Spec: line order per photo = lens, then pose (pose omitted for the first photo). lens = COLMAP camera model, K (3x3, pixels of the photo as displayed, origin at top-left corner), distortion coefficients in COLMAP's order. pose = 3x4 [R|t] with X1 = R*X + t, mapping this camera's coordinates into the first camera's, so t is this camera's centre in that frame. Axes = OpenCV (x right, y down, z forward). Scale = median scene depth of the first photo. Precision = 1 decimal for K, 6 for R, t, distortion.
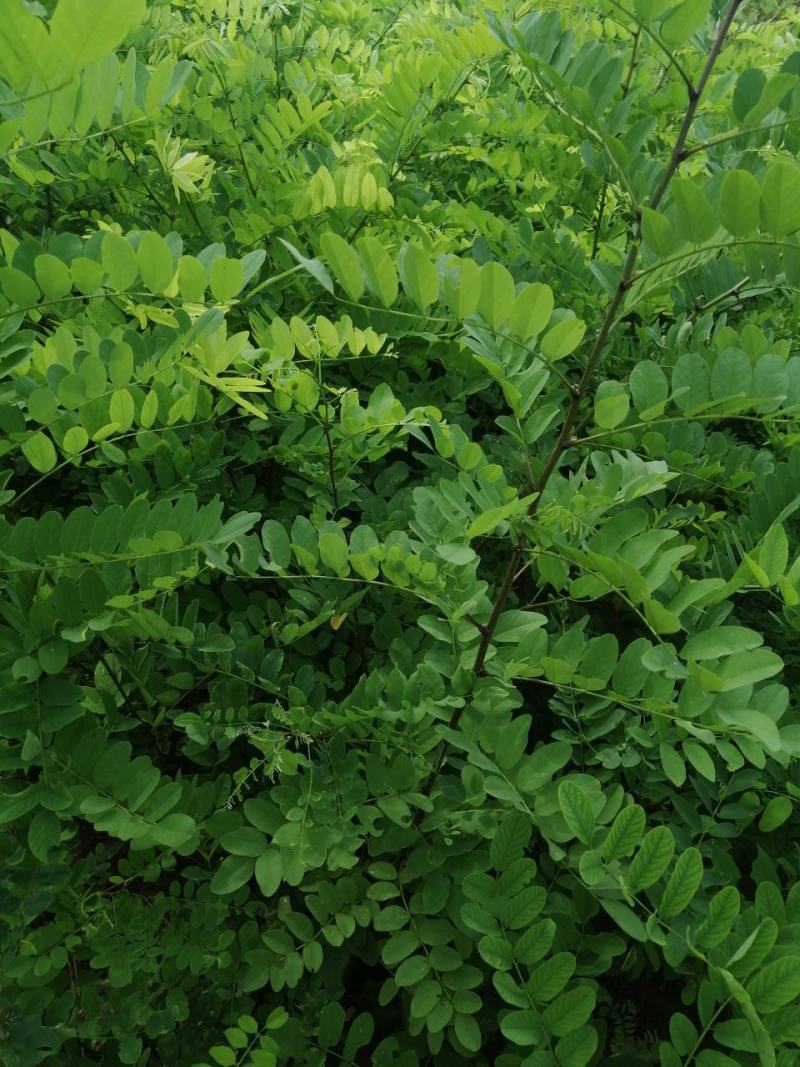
lens RADIAL K [[799.5, 0, 401.4], [0, 799.5, 558.0], [0, 0, 1]] dist [0.002253, 0.005132]
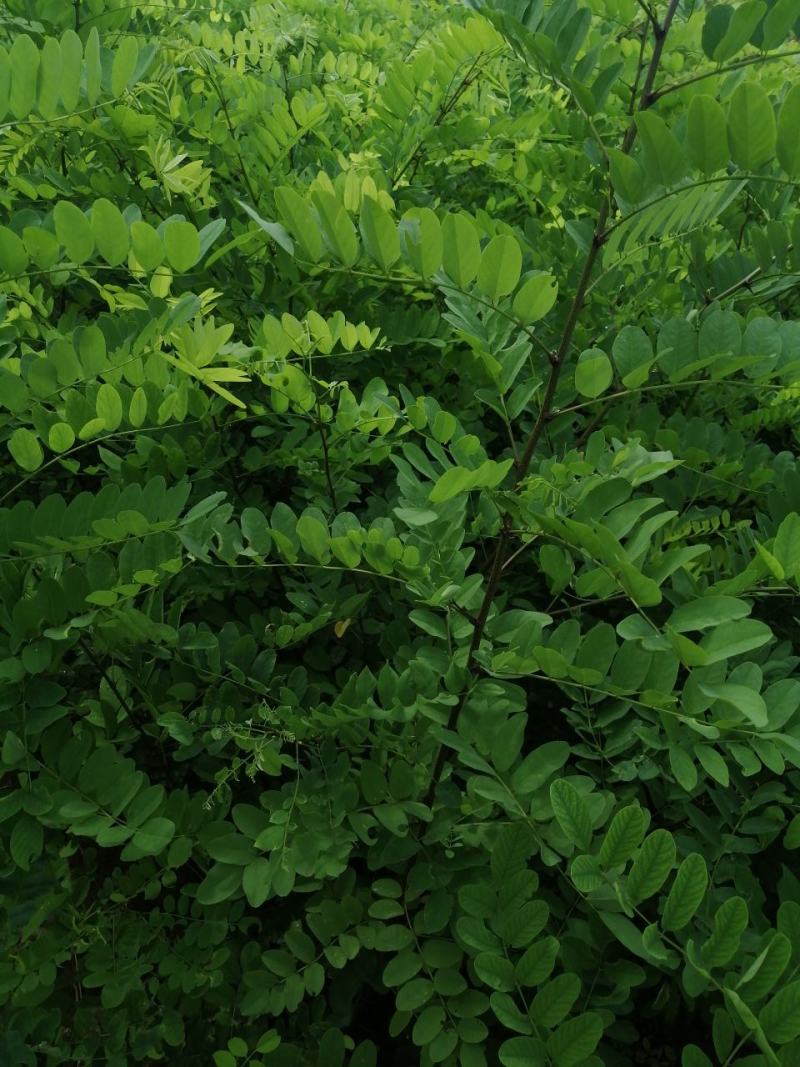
lens RADIAL K [[804.3, 0, 378.4], [0, 804.3, 537.6], [0, 0, 1]] dist [0.050697, -0.081161]
pose [[0.998620, -0.012636, -0.050969, 0.030954], [0.010242, 0.998844, -0.046963, 0.026636], [0.051504, 0.046377, 0.997595, 0.023615]]
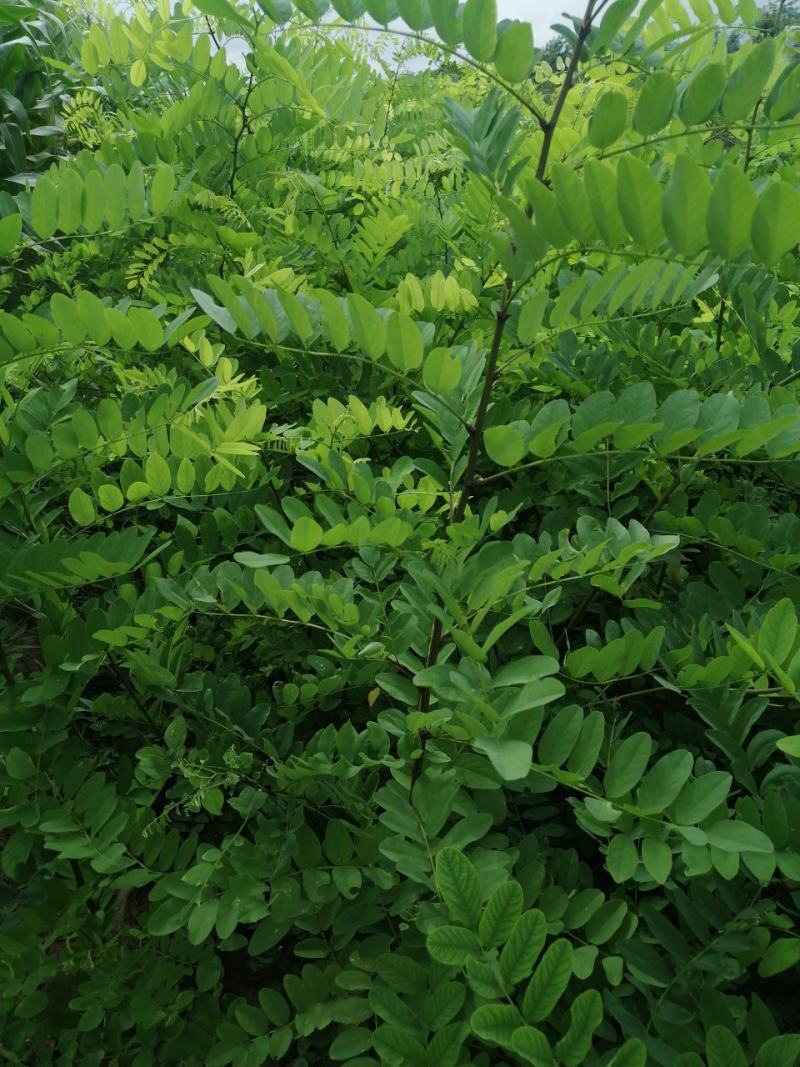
lens RADIAL K [[804.3, 0, 378.4], [0, 804.3, 537.6], [0, 0, 1]] dist [0.050697, -0.081161]
pose [[0.958590, 0.028765, -0.283334, 0.277637], [-0.076902, 0.984072, -0.160274, 0.061656], [0.274211, 0.175426, 0.945534, 0.024904]]
